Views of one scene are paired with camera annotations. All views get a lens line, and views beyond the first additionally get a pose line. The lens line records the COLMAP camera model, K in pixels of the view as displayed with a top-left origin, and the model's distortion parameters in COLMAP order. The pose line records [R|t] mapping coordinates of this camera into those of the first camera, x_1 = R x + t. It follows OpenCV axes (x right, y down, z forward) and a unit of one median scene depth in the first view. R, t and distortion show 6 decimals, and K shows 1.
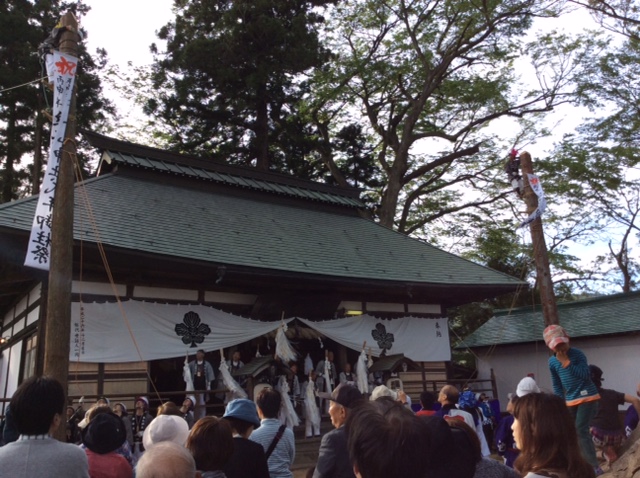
lens RADIAL K [[579.6, 0, 320.0], [0, 579.6, 239.0], [0, 0, 1]] dist [0.114378, -0.233292]
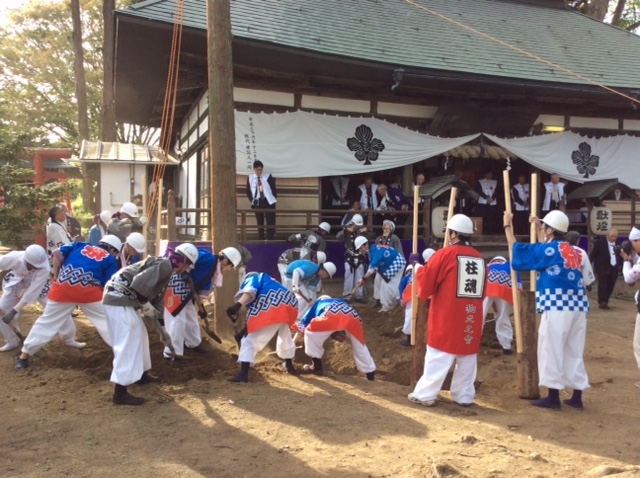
lens RADIAL K [[579.6, 0, 320.0], [0, 579.6, 239.0], [0, 0, 1]] dist [0.114378, -0.233292]
pose [[0.960936, 0.059325, -0.270337, -0.030719], [0.023058, 0.956201, 0.291801, 0.028401], [0.275808, -0.286636, 0.917480, 0.106433]]
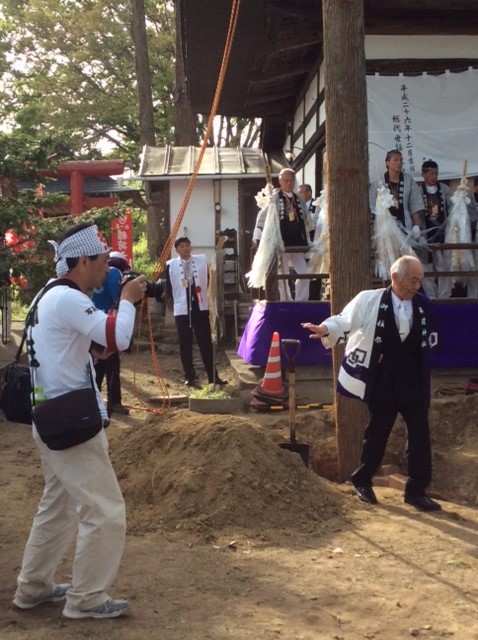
lens RADIAL K [[1017.4, 0, 239.0], [0, 1017.4, 320.0], [0, 0, 1]] dist [0.054487, 0.144190]
pose [[0.836487, 0.054507, -0.545269, -0.006161], [0.122141, 0.951464, 0.282485, 0.032300], [0.534201, -0.302894, 0.789230, 0.097957]]
